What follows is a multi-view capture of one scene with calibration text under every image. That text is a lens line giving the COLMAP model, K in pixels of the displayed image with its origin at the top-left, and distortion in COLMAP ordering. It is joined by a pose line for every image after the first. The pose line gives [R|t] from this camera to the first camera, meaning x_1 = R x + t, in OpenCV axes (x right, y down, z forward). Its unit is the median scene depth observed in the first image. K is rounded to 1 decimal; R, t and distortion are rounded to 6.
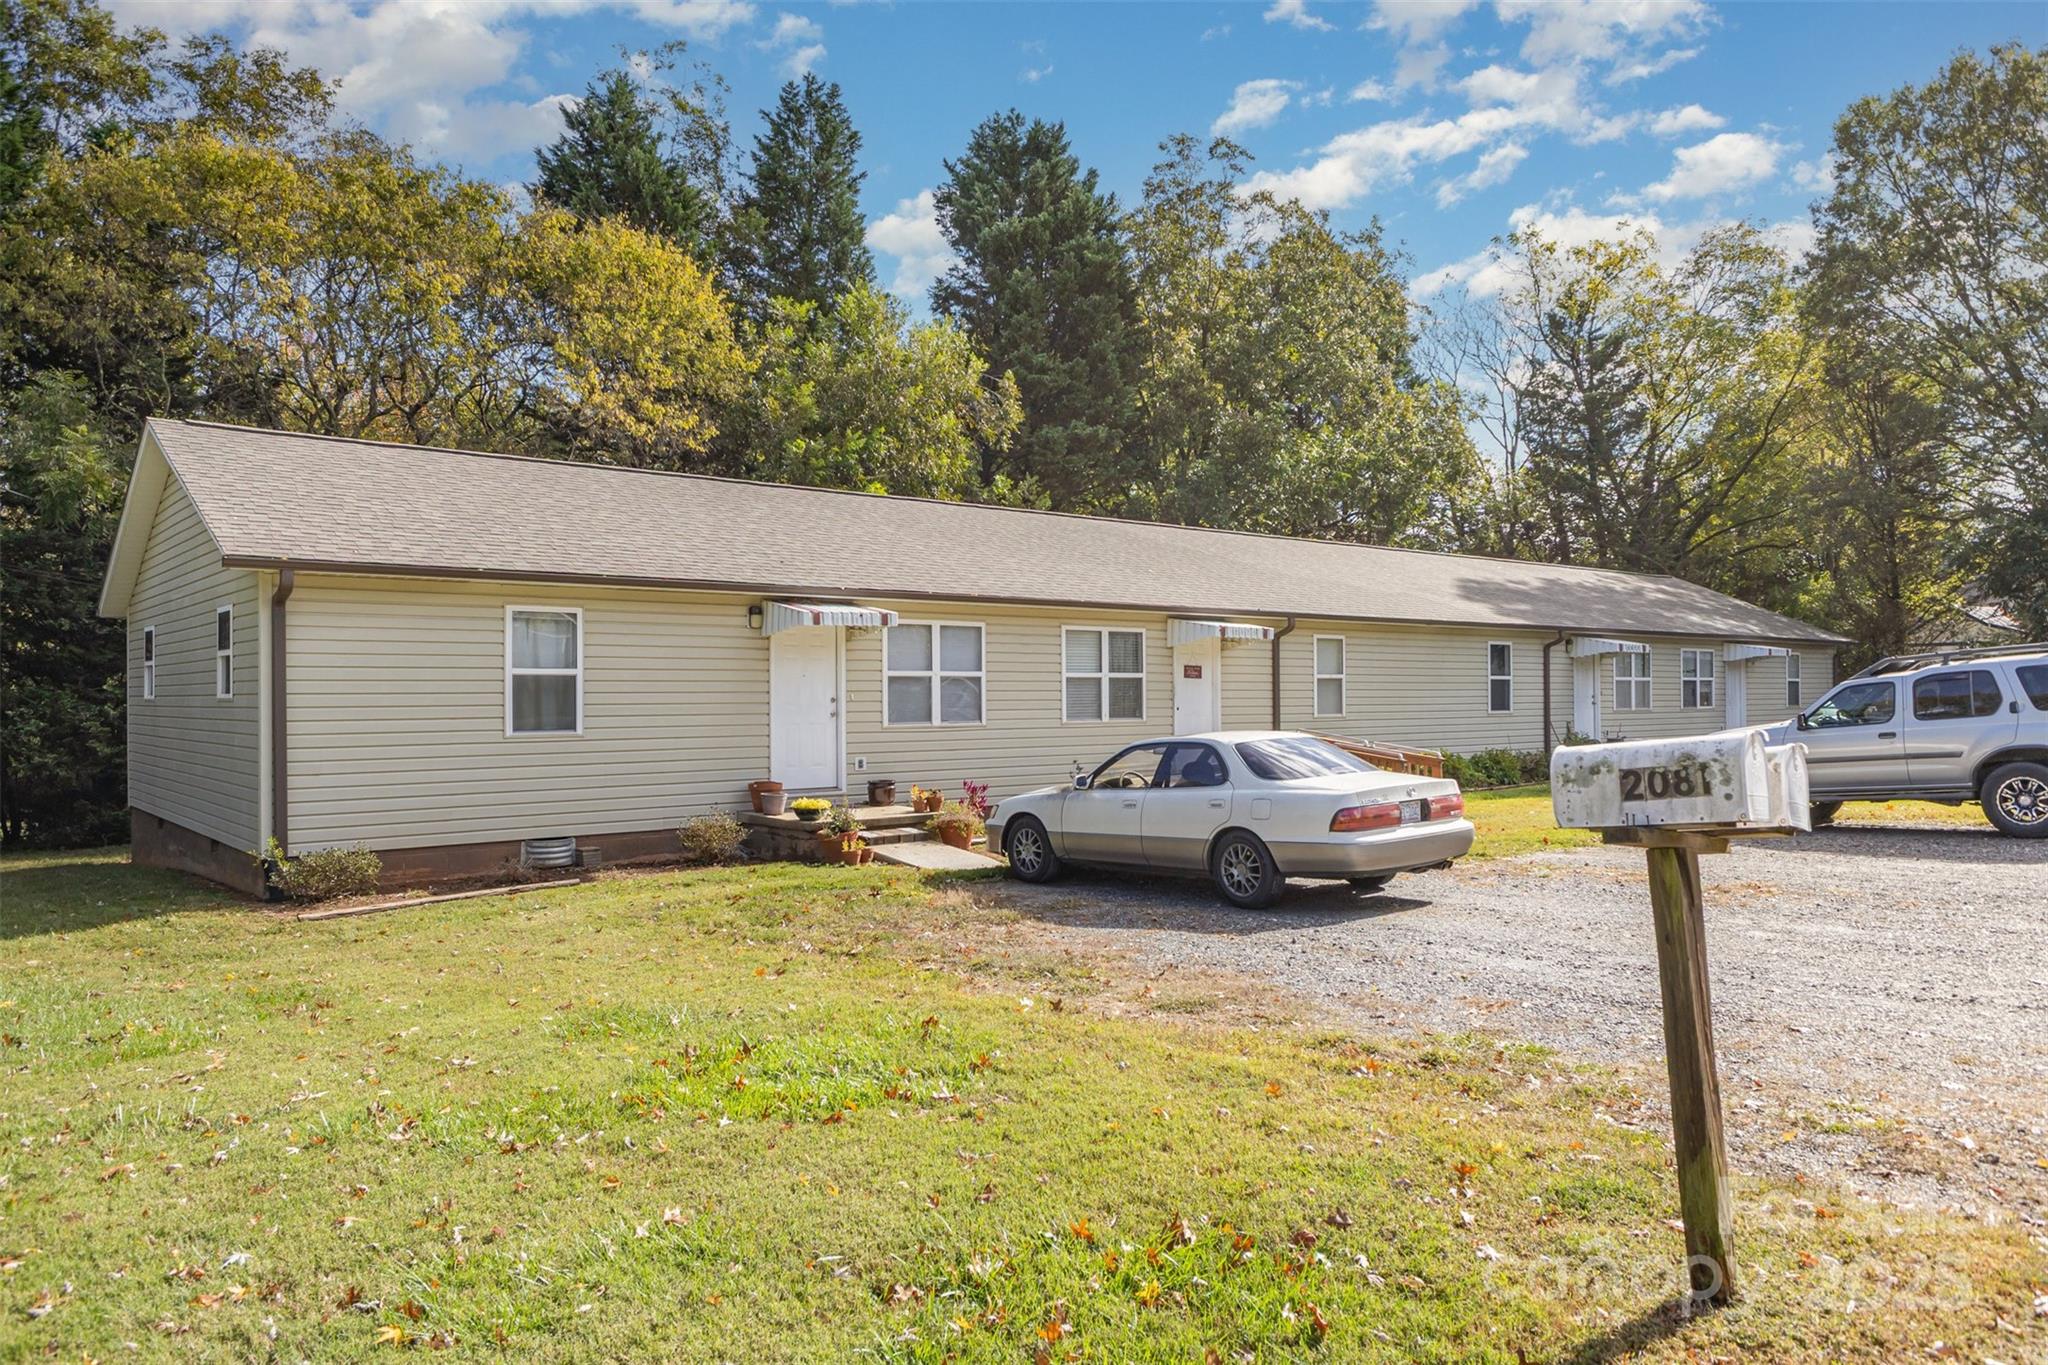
lens RADIAL K [[1374.8, 0, 1028.8], [0, 1374.8, 675.5], [0, 0, 1]] dist [0.009865, -0.009238]
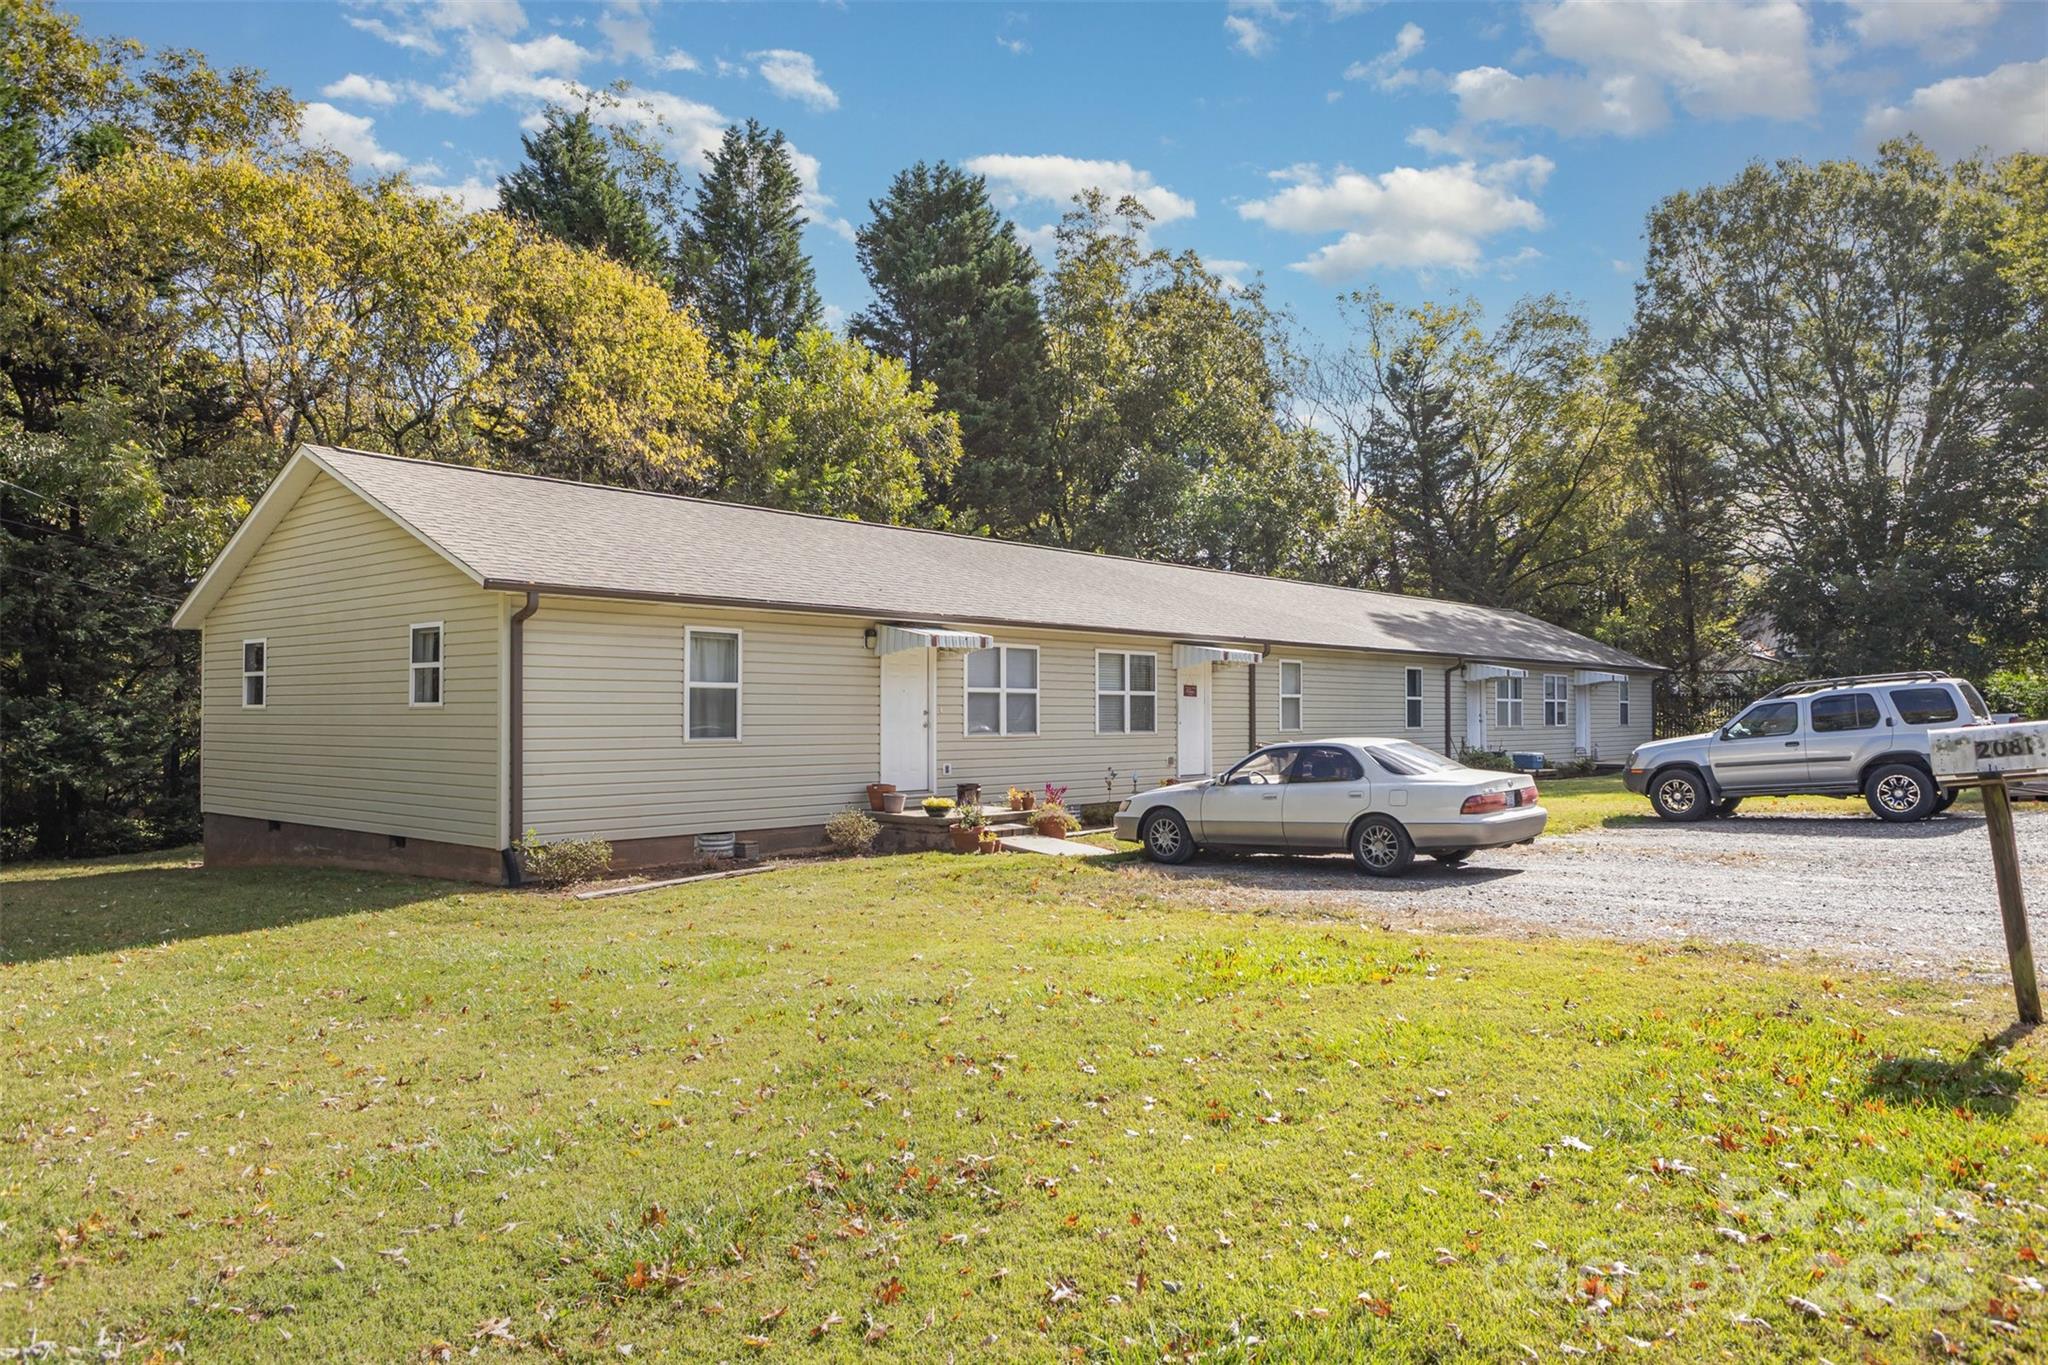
lens RADIAL K [[1374.8, 0, 1028.8], [0, 1374.8, 675.5], [0, 0, 1]] dist [0.009865, -0.009238]
pose [[0.988562, 0.009838, 0.150496, -0.140715], [-0.007665, 0.999858, -0.015011, 0.002173], [-0.150623, 0.013685, 0.988497, -0.081345]]
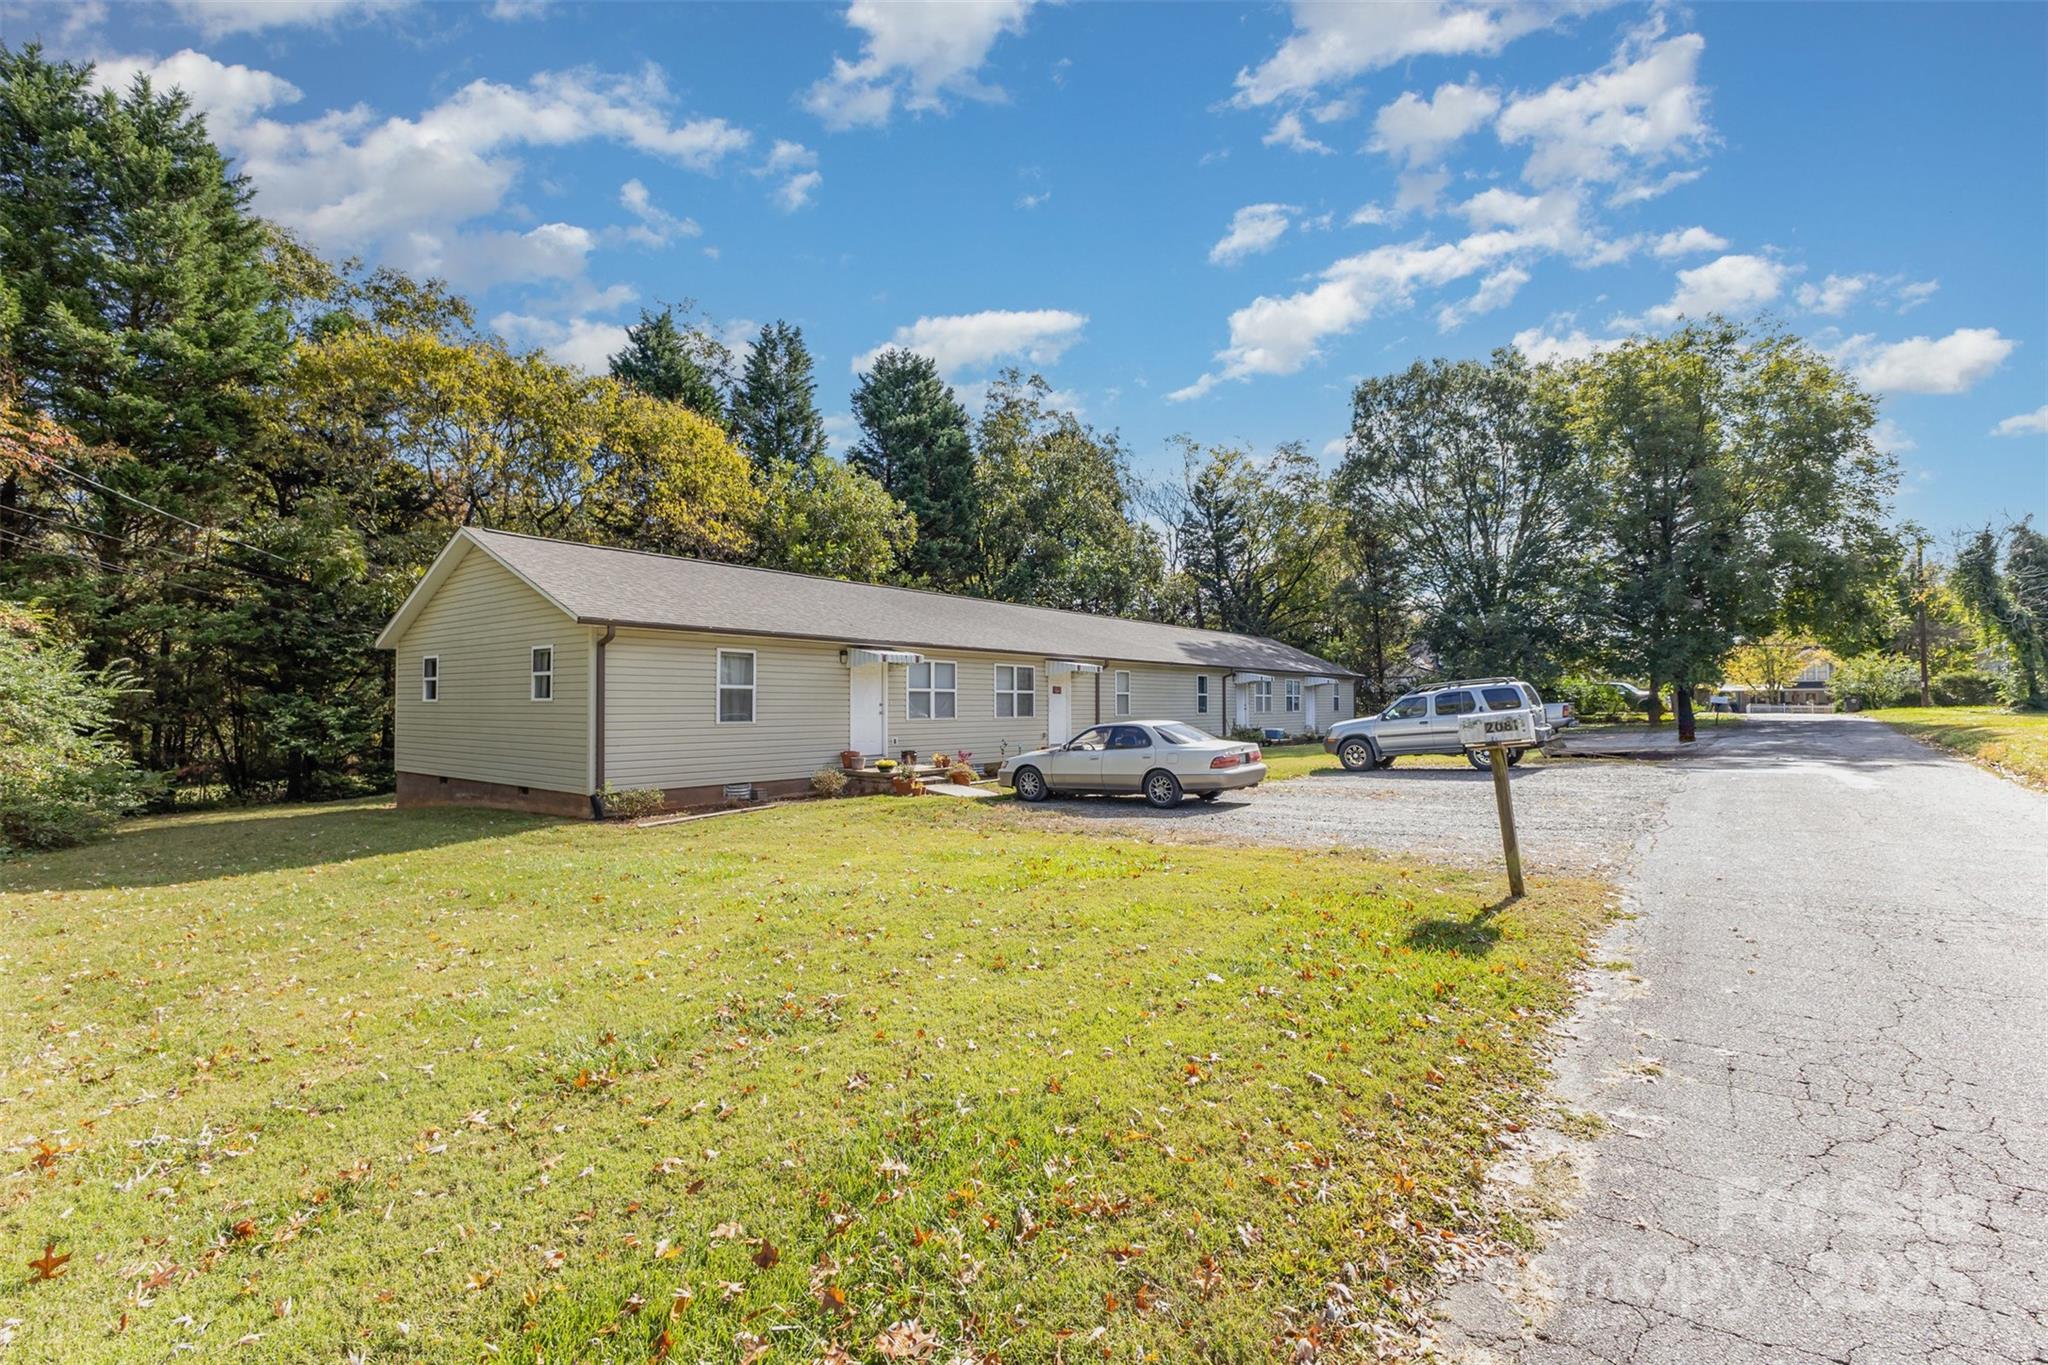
lens RADIAL K [[884.3, 0, 1028.4], [0, 884.3, 673.3], [0, 0, 1]] dist [-0.000415, 0.000529]
pose [[0.977669, 0.011086, 0.209860, -0.119920], [-0.006503, 0.999725, -0.022517, 0.001434], [-0.210052, 0.020650, 0.977472, -0.085208]]
